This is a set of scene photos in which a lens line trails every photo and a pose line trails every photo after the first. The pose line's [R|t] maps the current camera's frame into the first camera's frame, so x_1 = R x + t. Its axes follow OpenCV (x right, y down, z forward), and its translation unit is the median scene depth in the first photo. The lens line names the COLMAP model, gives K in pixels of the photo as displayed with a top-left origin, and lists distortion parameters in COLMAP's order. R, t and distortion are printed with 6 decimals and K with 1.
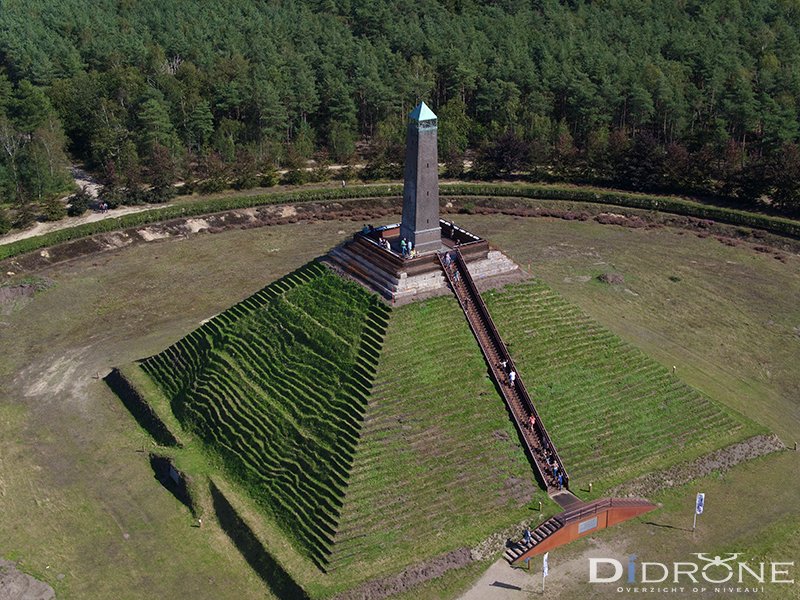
lens RADIAL K [[1152.3, 0, 399.3], [0, 1152.3, 300.9], [0, 0, 1]] dist [0.000667, 0.000000]
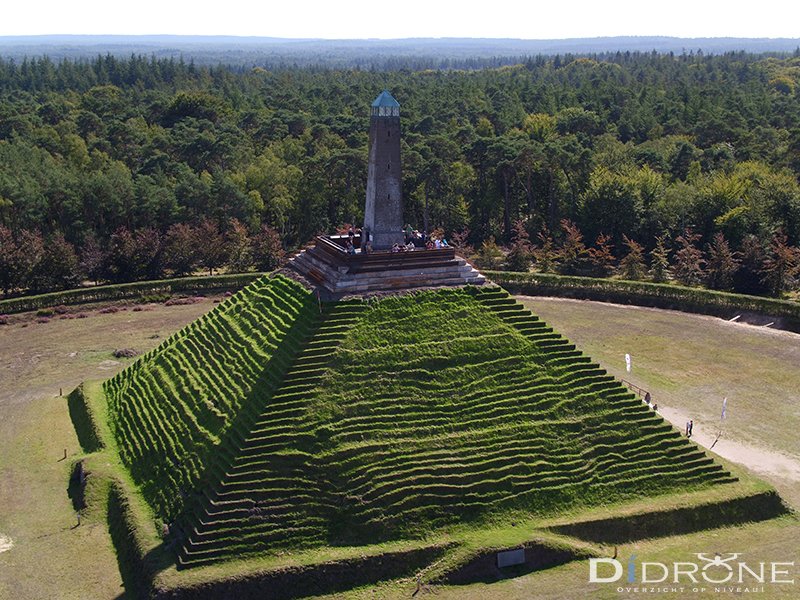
lens RADIAL K [[1152.3, 0, 401.1], [0, 1152.3, 301.0], [0, 0, 1]] dist [0.000667, 0.000000]
pose [[0.173826, -0.203002, 0.963626, -0.931912], [0.373380, 0.919046, 0.126258, -0.132365], [-0.911247, 0.337852, 0.235551, 0.849829]]
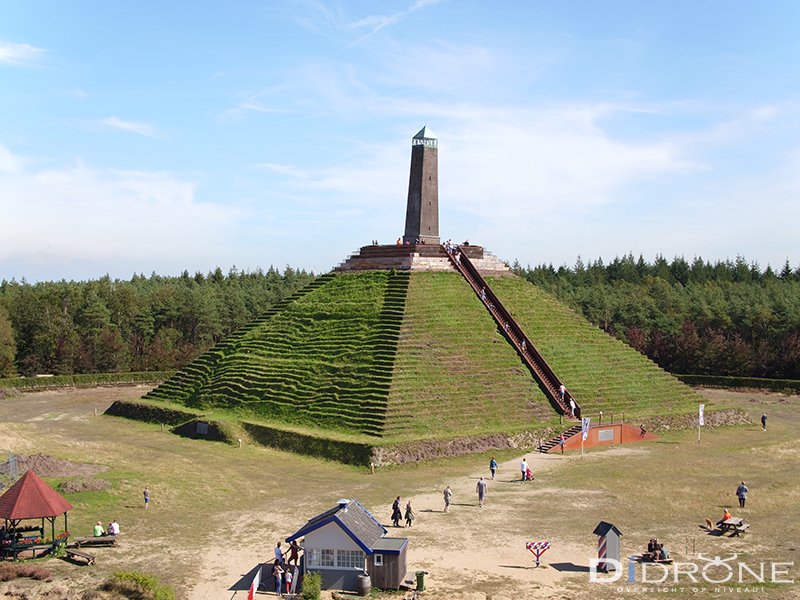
lens RADIAL K [[1152.3, 0, 400.7], [0, 1152.3, 299.5], [0, 0, 1]] dist [0.000667, 0.000000]
pose [[0.989751, 0.024461, 0.140690, -0.171711], [0.030871, 0.925272, -0.378047, 0.450646], [-0.139424, 0.378516, 0.915034, -0.012062]]
